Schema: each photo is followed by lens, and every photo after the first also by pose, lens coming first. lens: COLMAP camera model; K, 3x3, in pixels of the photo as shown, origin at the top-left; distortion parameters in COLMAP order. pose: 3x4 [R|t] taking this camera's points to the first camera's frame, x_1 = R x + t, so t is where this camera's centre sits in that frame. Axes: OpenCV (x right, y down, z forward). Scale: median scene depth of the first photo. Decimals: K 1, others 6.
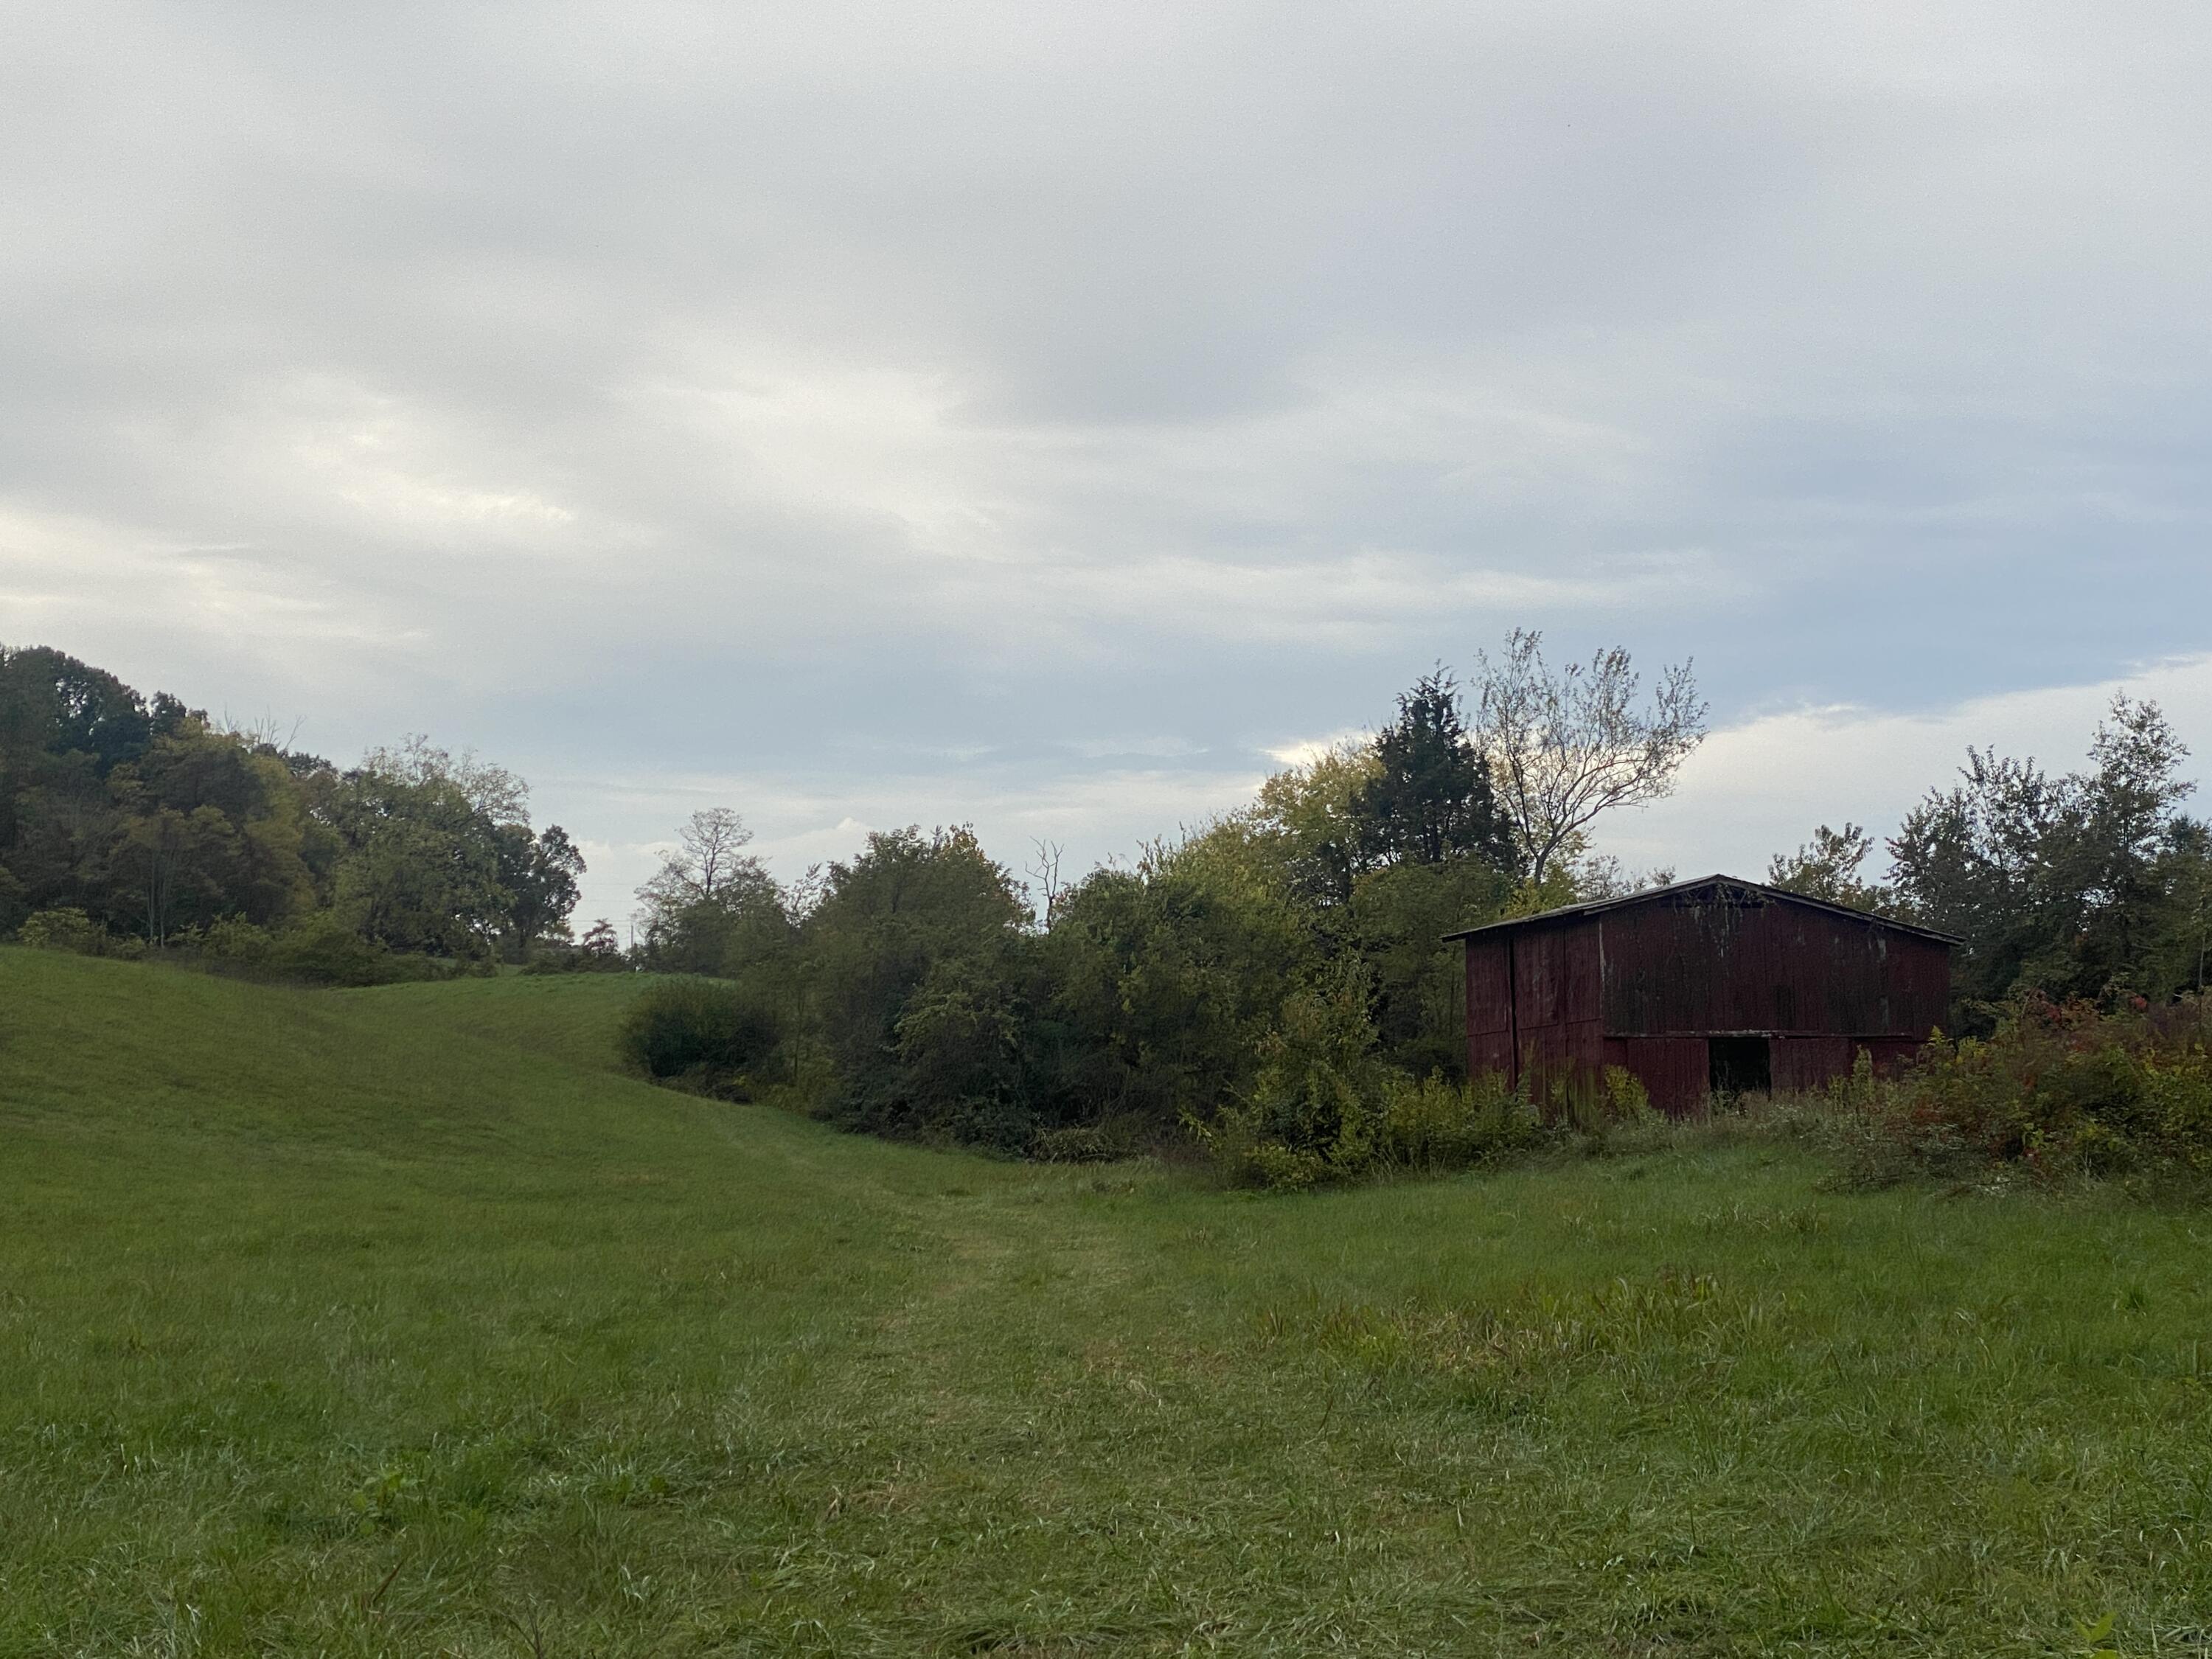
lens RADIAL K [[3983.2, 0, 1037.7], [0, 3983.2, 802.0], [0, 0, 1]] dist [0.266076, 0.000000]
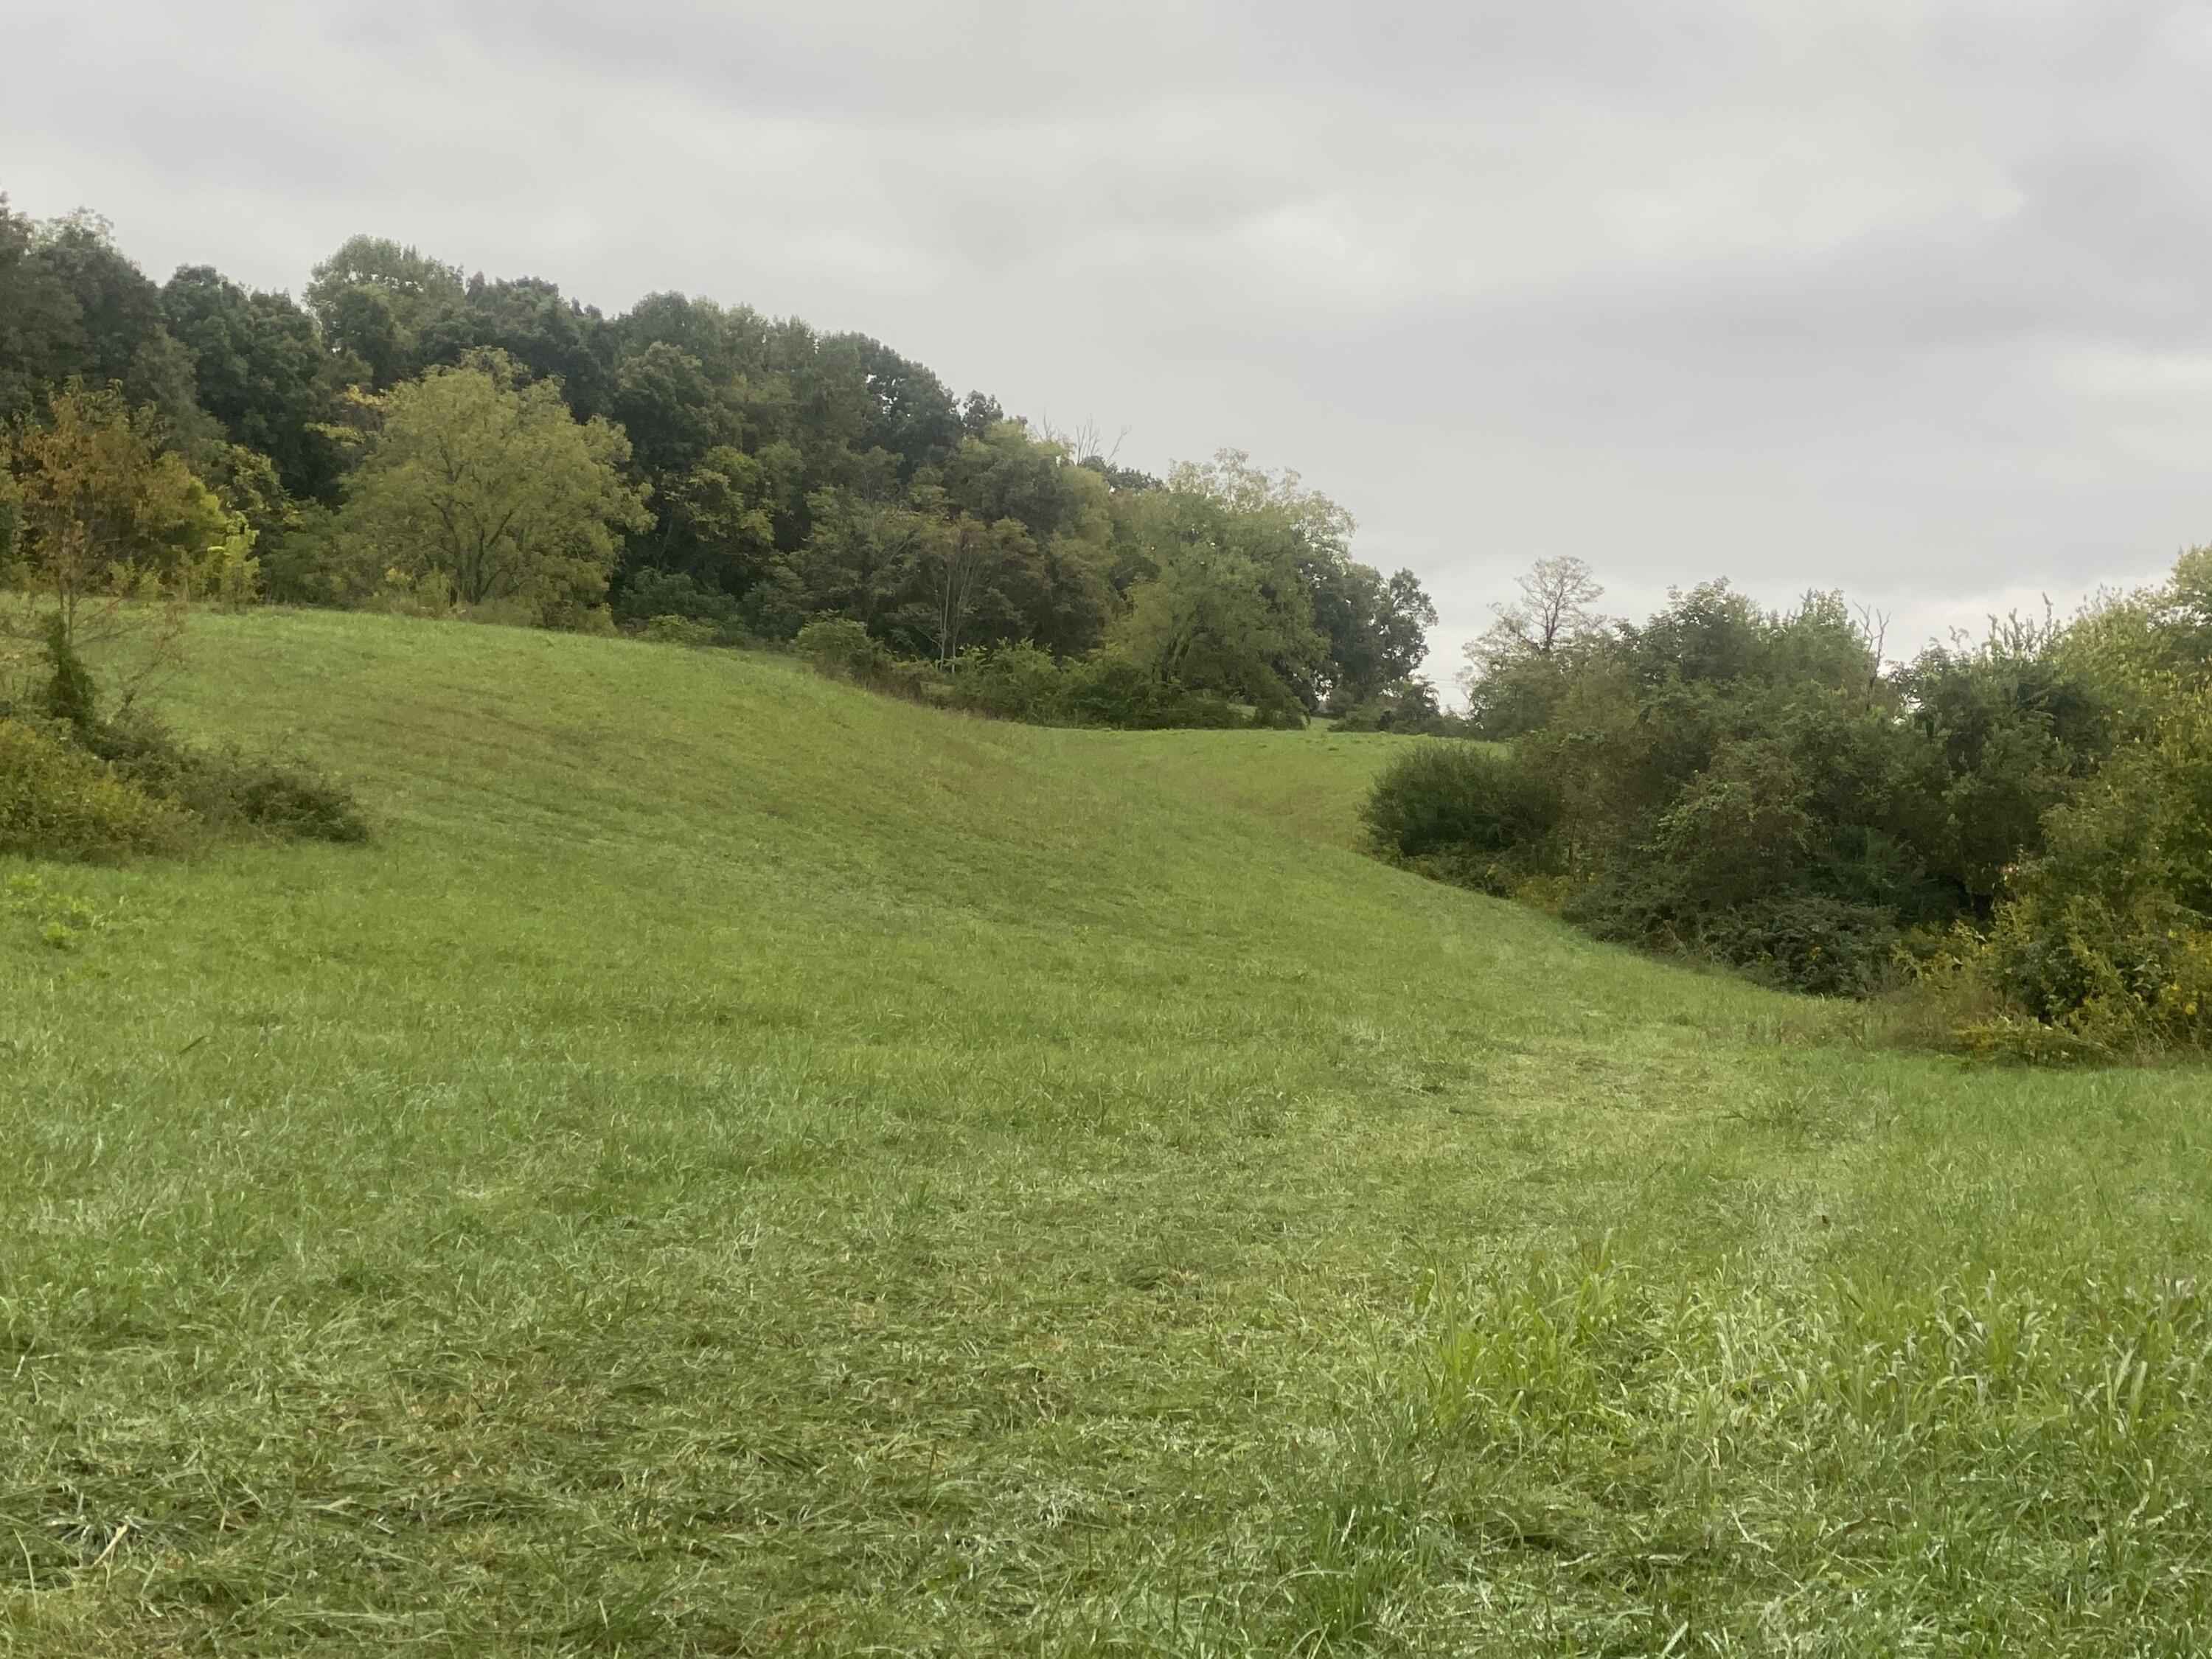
lens RADIAL K [[4445.7, 0, 1108.8], [0, 4445.7, 815.8], [0, 0, 1]] dist [0.113878, 0.000000]
pose [[0.978376, 0.077851, -0.191623, 0.133912], [-0.066616, 0.995698, 0.064403, 0.017691], [0.195813, -0.050245, 0.979353, 0.310976]]
